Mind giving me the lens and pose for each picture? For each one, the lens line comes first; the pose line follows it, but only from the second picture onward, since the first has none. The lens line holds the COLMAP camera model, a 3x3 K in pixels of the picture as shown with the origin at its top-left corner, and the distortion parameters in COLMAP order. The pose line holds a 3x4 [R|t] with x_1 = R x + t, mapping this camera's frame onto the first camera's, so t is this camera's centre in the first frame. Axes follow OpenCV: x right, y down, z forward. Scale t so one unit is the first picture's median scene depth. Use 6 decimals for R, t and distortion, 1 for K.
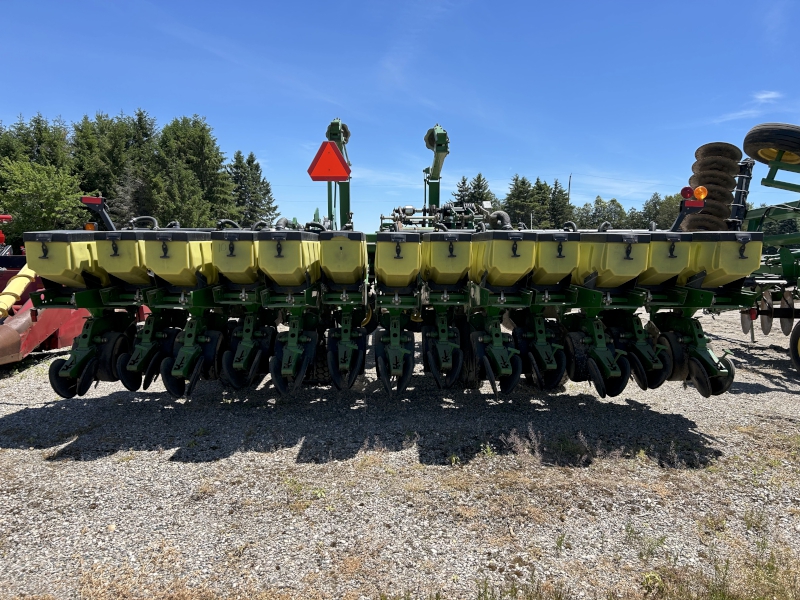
lens RADIAL K [[625.7, 0, 393.8], [0, 625.7, 302.1], [0, 0, 1]] dist [0.046909, -0.066766]
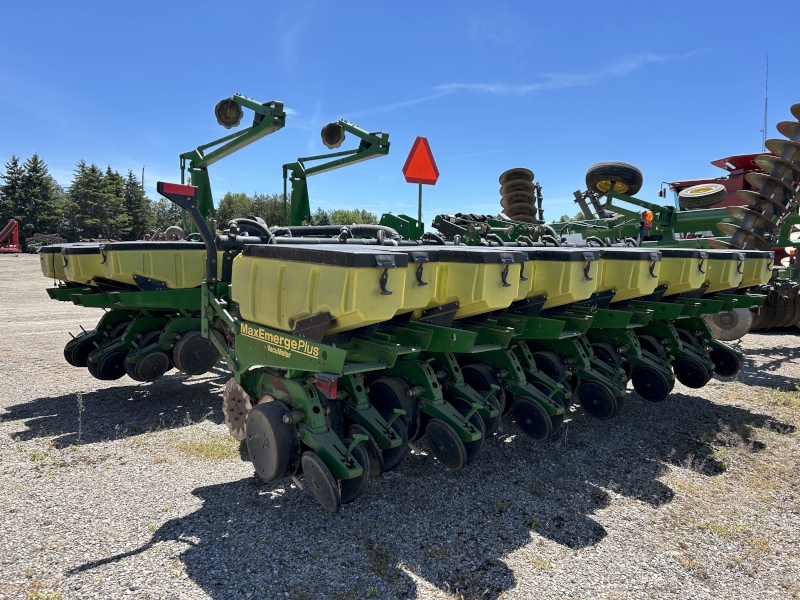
lens RADIAL K [[625.7, 0, 393.8], [0, 625.7, 302.1], [0, 0, 1]] dist [0.046909, -0.066766]
pose [[0.729451, -0.054057, 0.681894, -0.102265], [0.047759, 0.998465, 0.028063, -0.008423], [-0.682364, 0.012096, 0.730913, 0.058152]]
